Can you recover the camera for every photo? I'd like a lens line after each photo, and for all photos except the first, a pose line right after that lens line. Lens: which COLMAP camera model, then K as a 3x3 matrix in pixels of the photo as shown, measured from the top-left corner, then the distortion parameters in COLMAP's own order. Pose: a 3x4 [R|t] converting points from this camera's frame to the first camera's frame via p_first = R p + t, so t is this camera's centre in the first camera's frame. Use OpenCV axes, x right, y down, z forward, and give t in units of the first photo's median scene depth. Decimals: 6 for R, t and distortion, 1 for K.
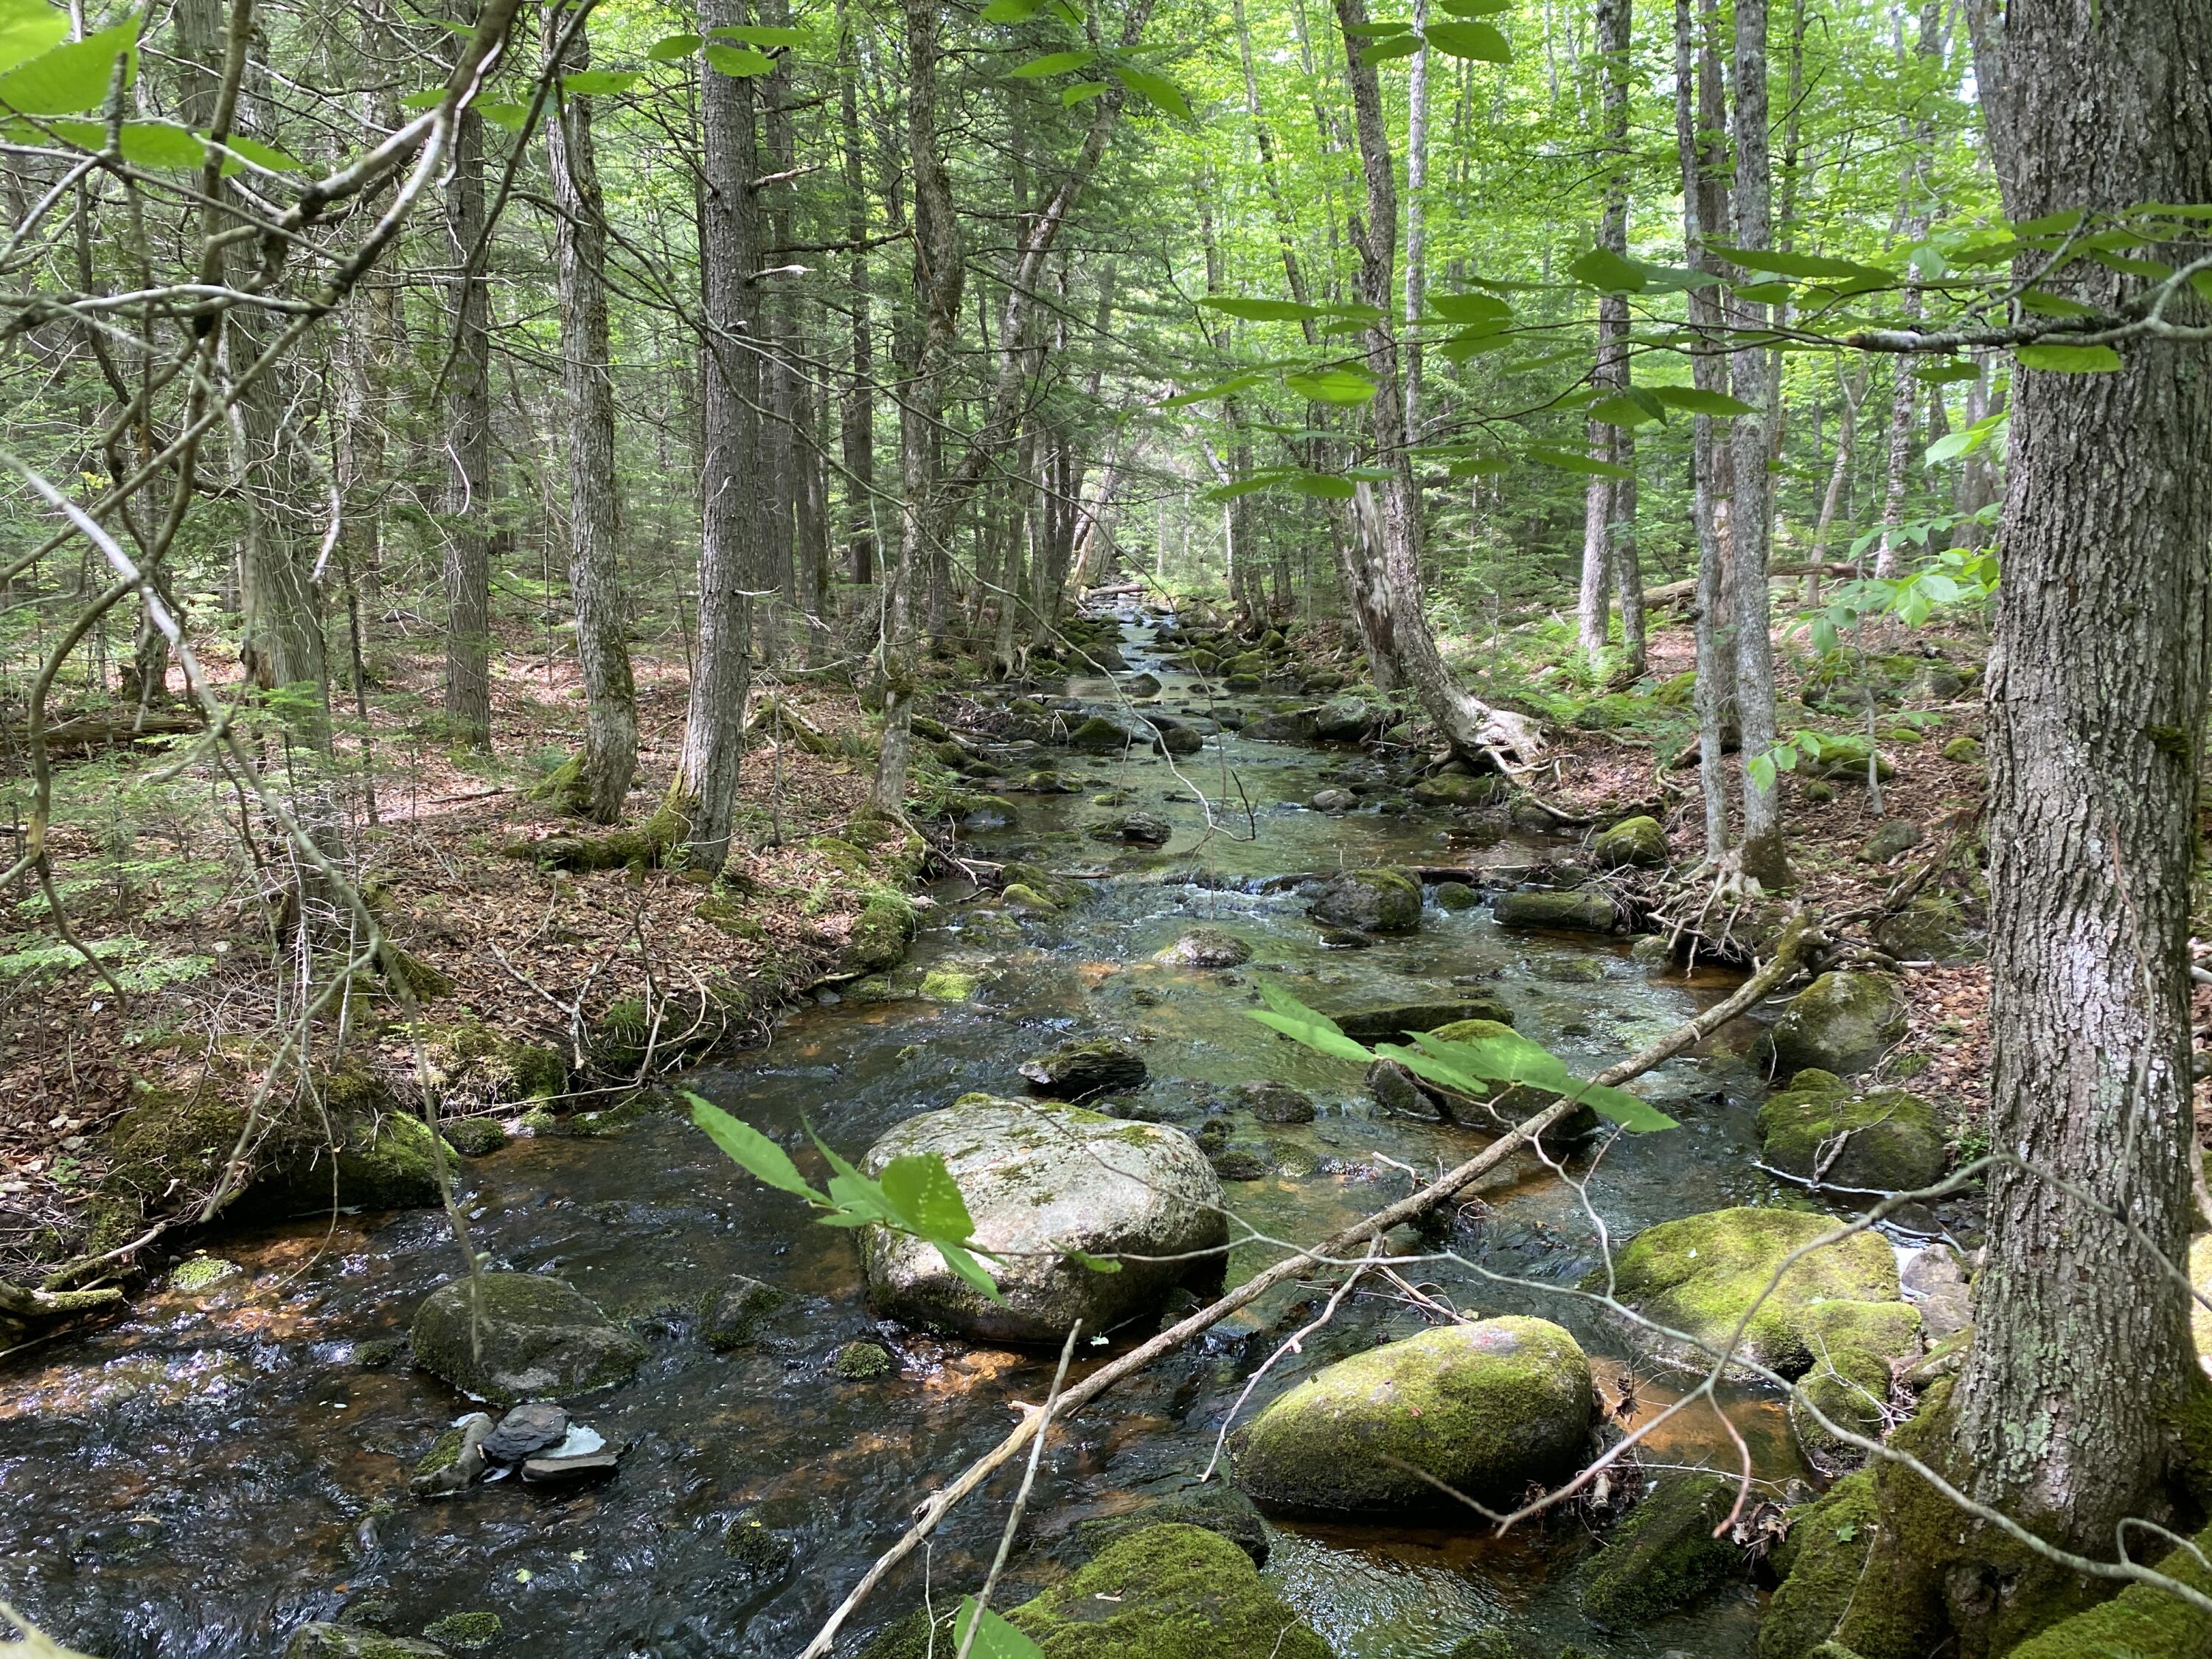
lens RADIAL K [[1676.5, 0, 1106.1], [0, 1676.5, 829.2], [0, 0, 1]] dist [0.002663, 0.000290]
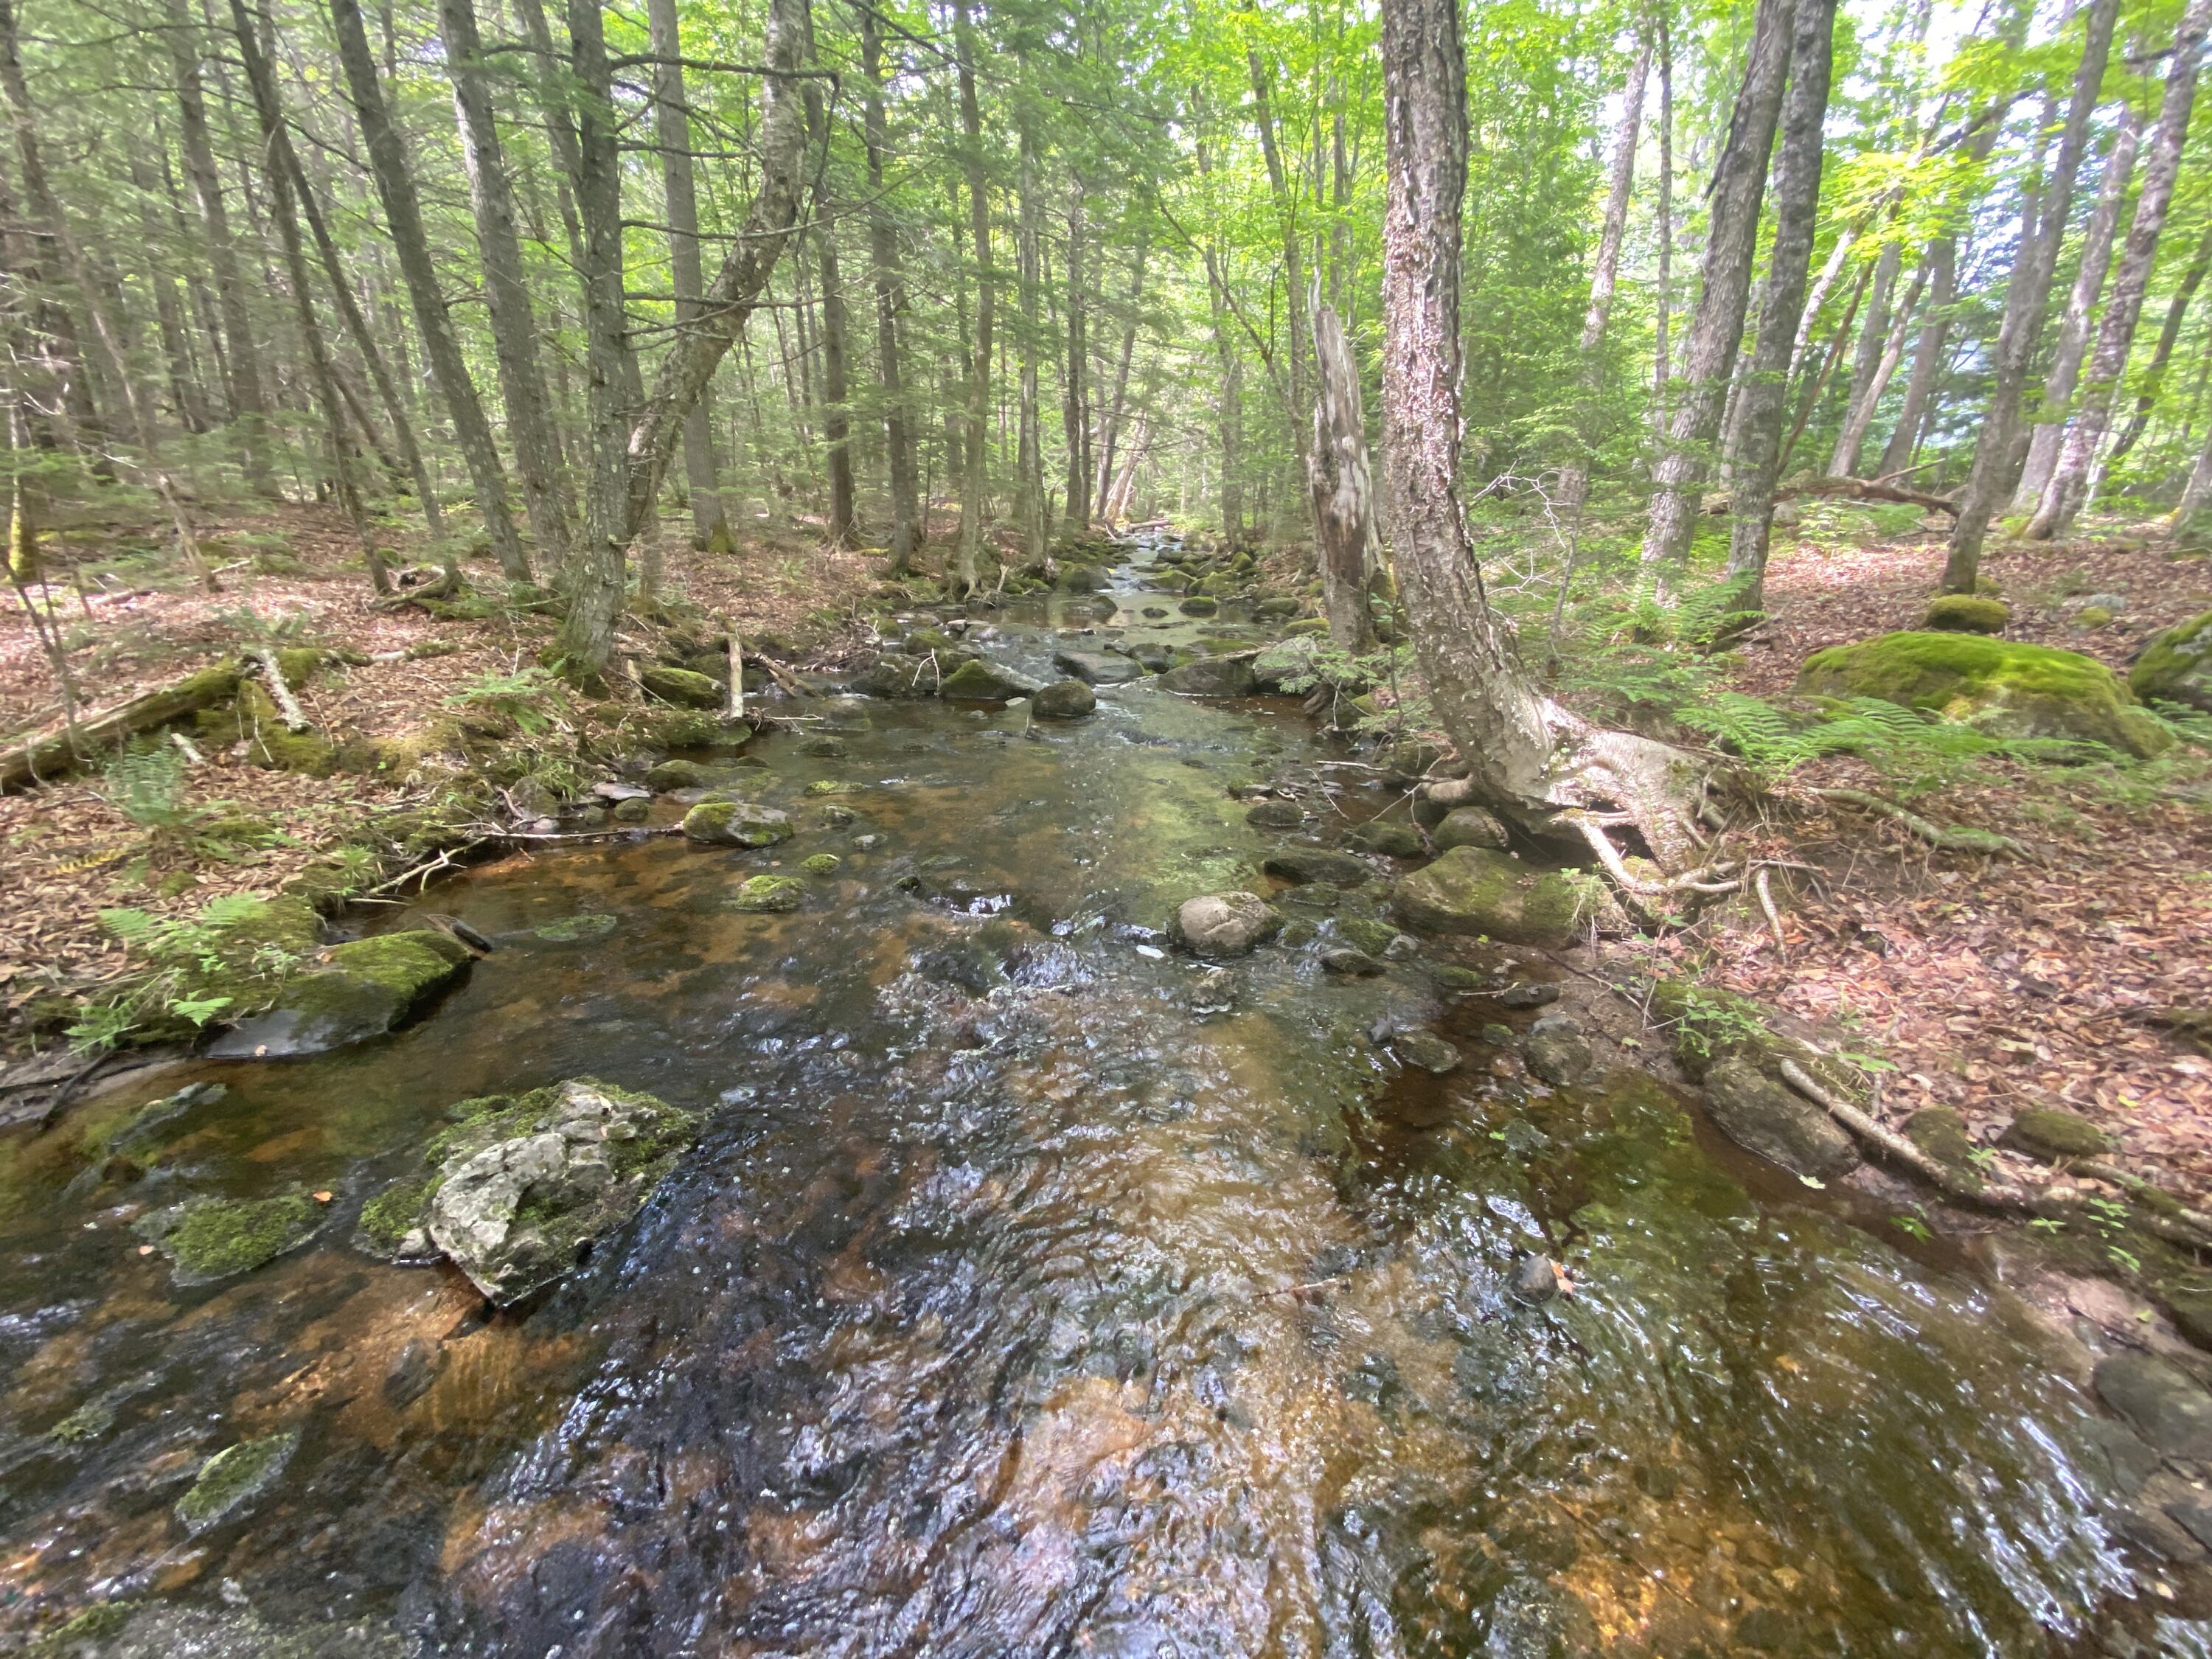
lens RADIAL K [[888.4, 0, 1105.2], [0, 888.4, 830.8], [0, 0, 1]] dist [-0.004257, -0.000251]
pose [[0.996447, 0.034984, -0.076616, 0.101933], [-0.020452, 0.982932, 0.182827, -0.072652], [0.081705, -0.180610, 0.980155, 0.641029]]
